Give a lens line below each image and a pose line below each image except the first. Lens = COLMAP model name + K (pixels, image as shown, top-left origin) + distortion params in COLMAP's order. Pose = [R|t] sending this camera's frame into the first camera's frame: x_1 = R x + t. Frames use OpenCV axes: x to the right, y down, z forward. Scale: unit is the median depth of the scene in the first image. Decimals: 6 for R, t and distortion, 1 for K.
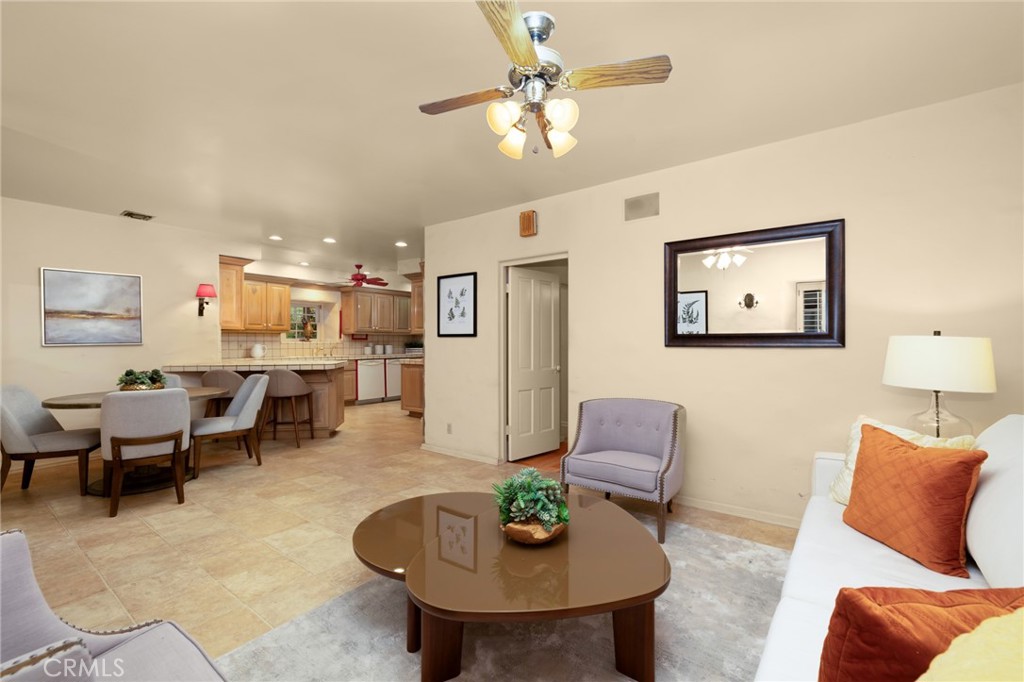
lens RADIAL K [[422.2, 0, 509.0], [0, 422.2, 340.4], [0, 0, 1]] dist [0.000893, 0.000203]
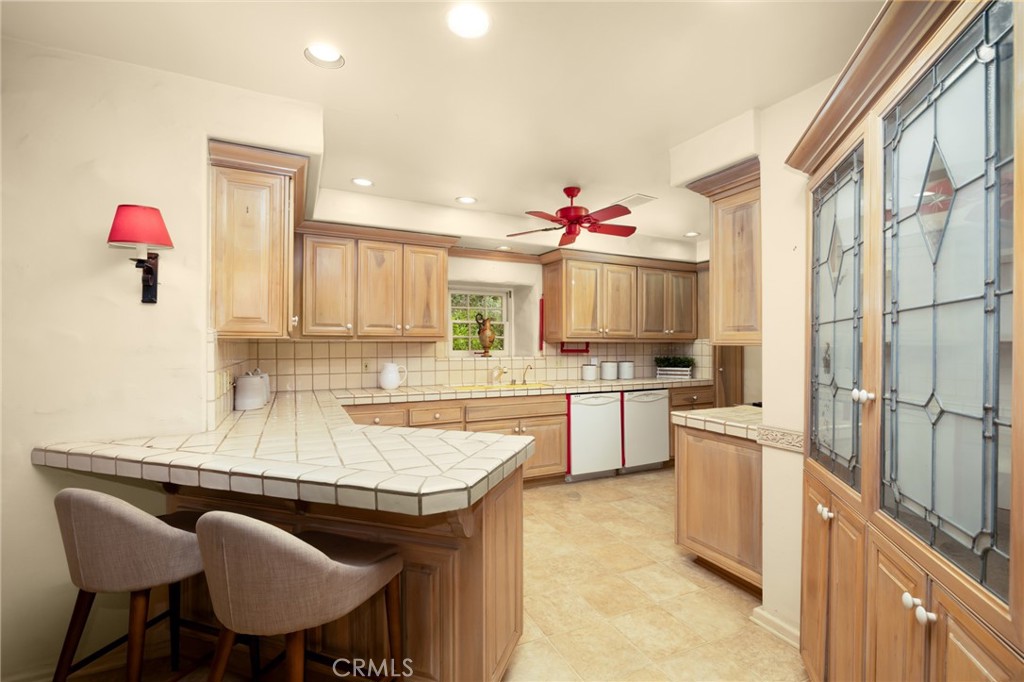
lens RADIAL K [[451.6, 0, 519.5], [0, 451.6, 345.4], [0, 0, 1]] dist [-0.020564, -0.000041]
pose [[0.893270, 0.004646, -0.449496, -0.195695], [-0.001860, 0.999976, 0.006639, -0.017473], [0.449516, -0.005094, 0.893258, 0.562883]]
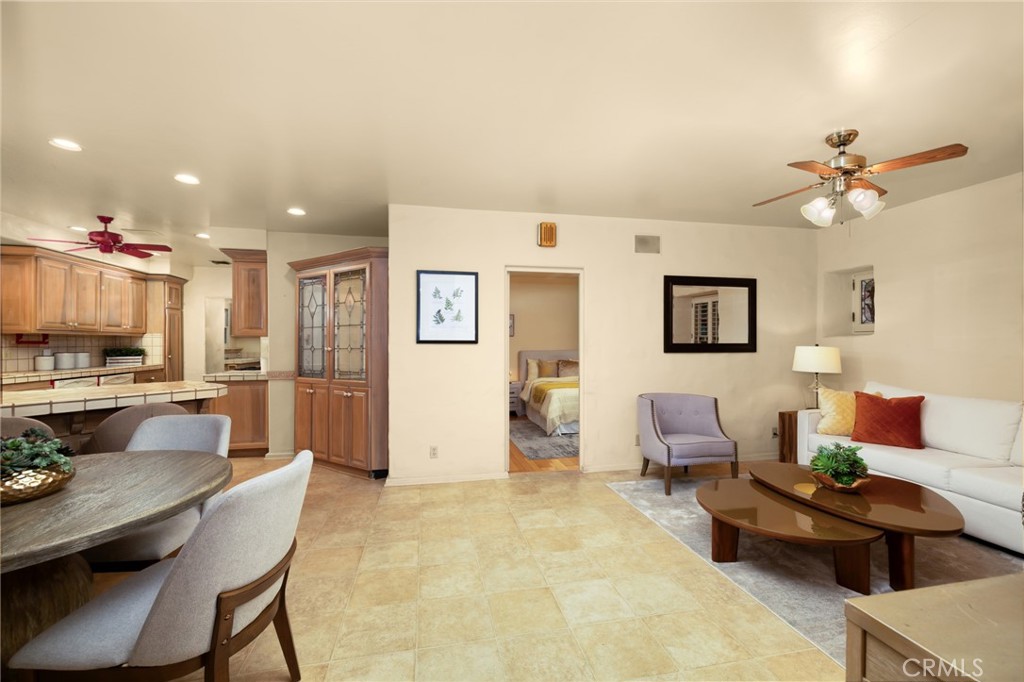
lens RADIAL K [[422.2, 0, 502.6], [0, 422.2, 342.5], [0, 0, 1]] dist [0.000893, 0.000203]
pose [[0.672309, 0.001855, 0.740268, -0.423925], [-0.002936, 0.999996, 0.000161, -0.006992], [-0.740264, -0.002282, 0.672312, 0.207971]]
